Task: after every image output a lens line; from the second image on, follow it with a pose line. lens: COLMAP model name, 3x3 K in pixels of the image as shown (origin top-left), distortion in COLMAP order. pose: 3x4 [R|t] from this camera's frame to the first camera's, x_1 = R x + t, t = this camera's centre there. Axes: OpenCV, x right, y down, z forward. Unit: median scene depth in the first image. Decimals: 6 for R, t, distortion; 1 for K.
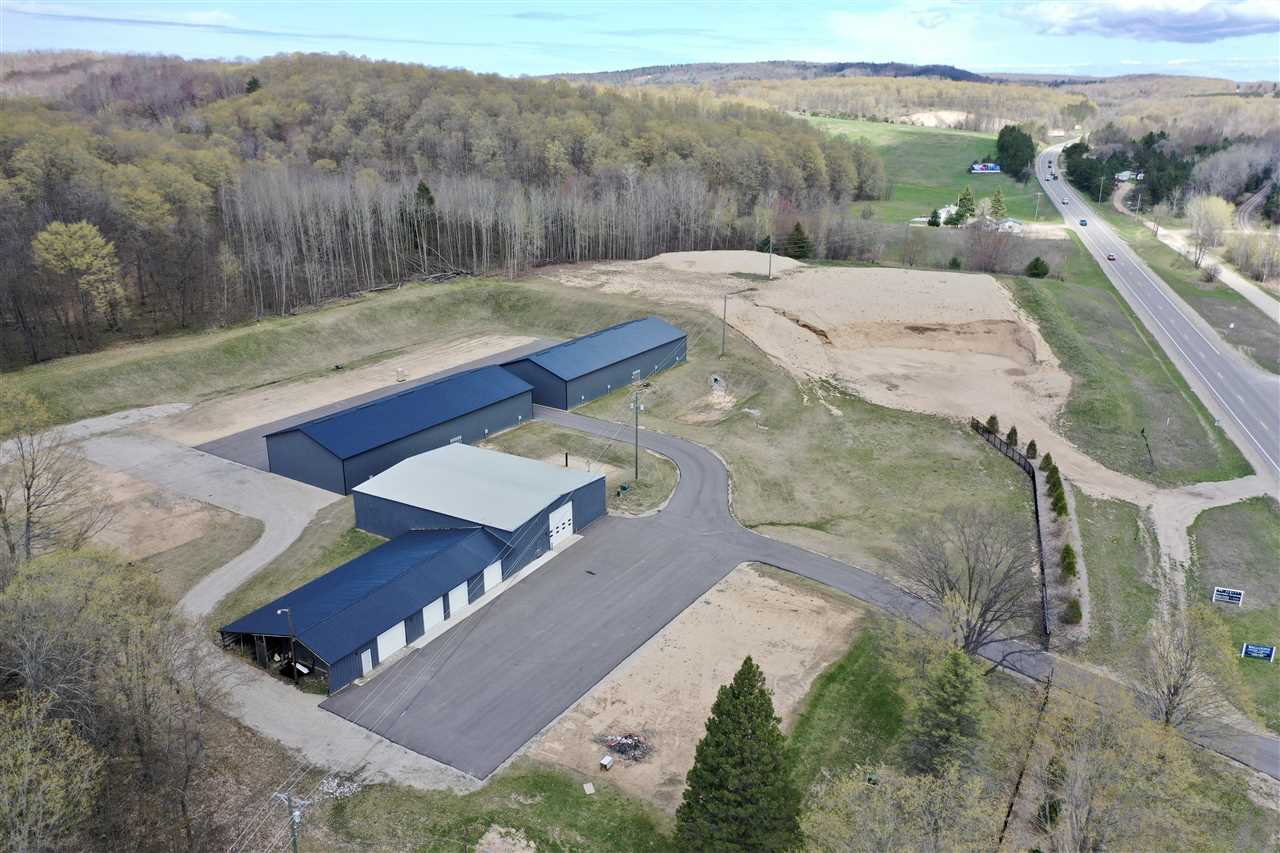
lens RADIAL K [[1008.2, 0, 636.2], [0, 1008.2, 427.5], [0, 0, 1]] dist [-0.000062, -0.000357]
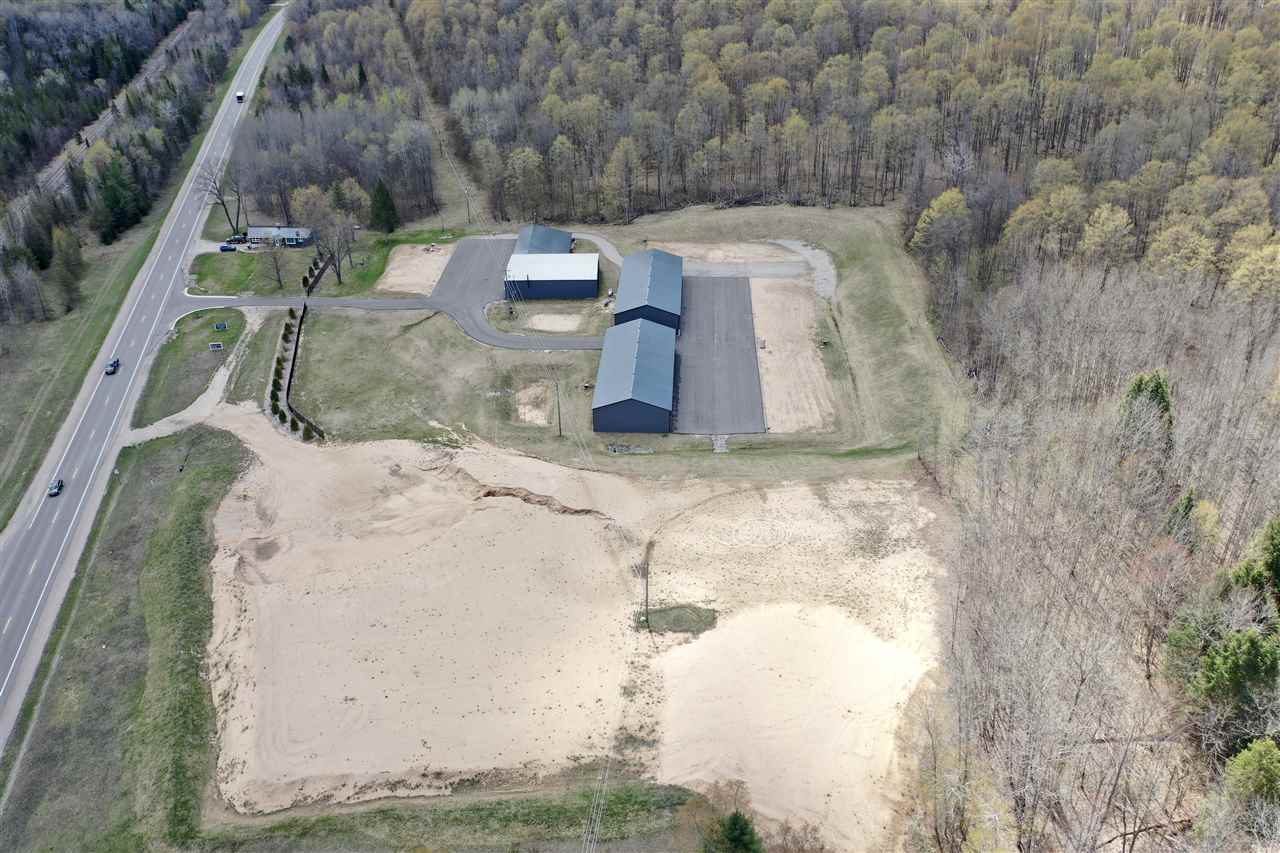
lens RADIAL K [[1007.7, 0, 637.1], [0, 1007.7, 429.0], [0, 0, 1]] dist [-0.000034, -0.001681]
pose [[-0.860729, 0.261426, -0.436810, 0.474927], [-0.154827, 0.682980, 0.713840, -0.835792], [0.484948, 0.682052, -0.547384, 1.633906]]
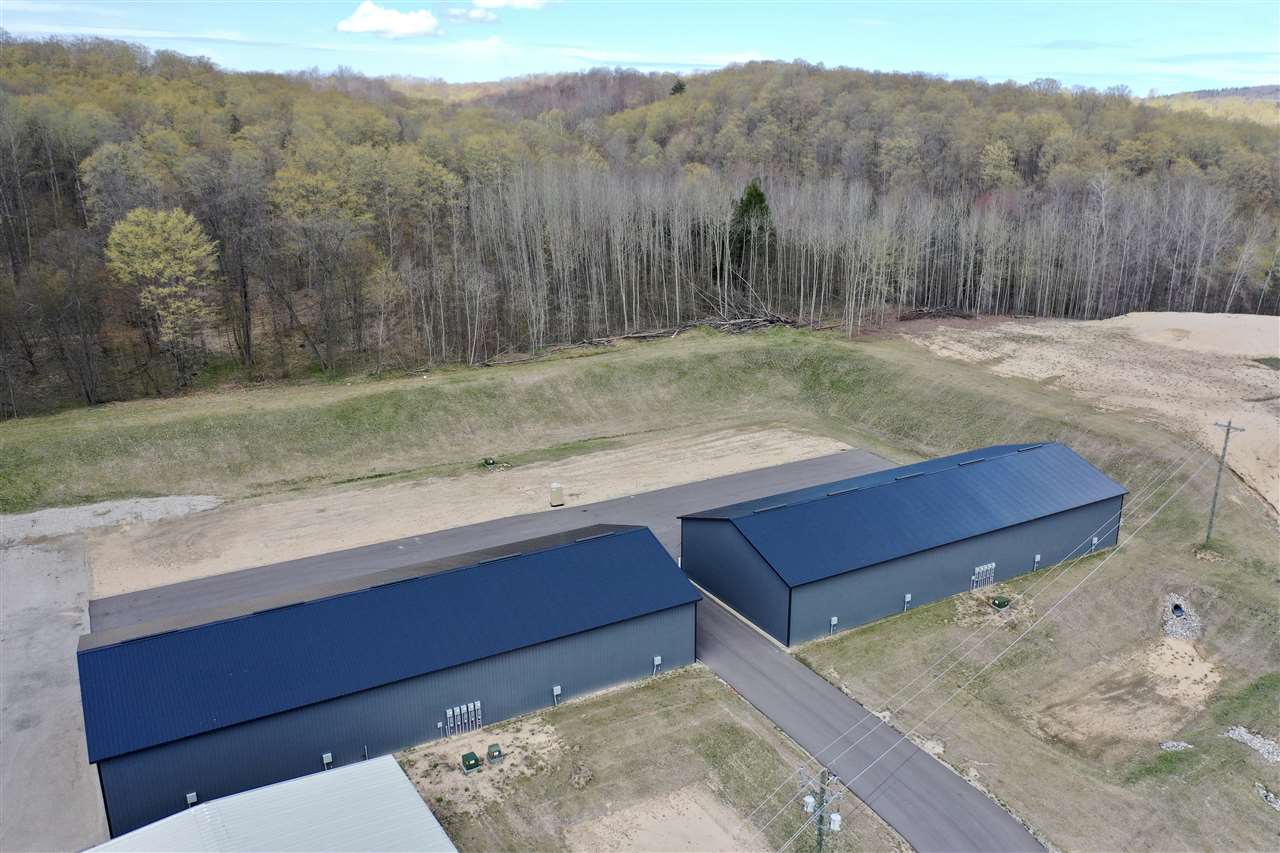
lens RADIAL K [[1009.5, 0, 638.0], [0, 1009.5, 431.3], [0, 0, 1]] dist [-0.000393, -0.002115]
pose [[0.890867, 0.126661, -0.436248, 0.050583], [-0.138630, 0.990334, 0.004439, -0.092876], [0.432594, 0.056522, 0.899815, 0.483422]]
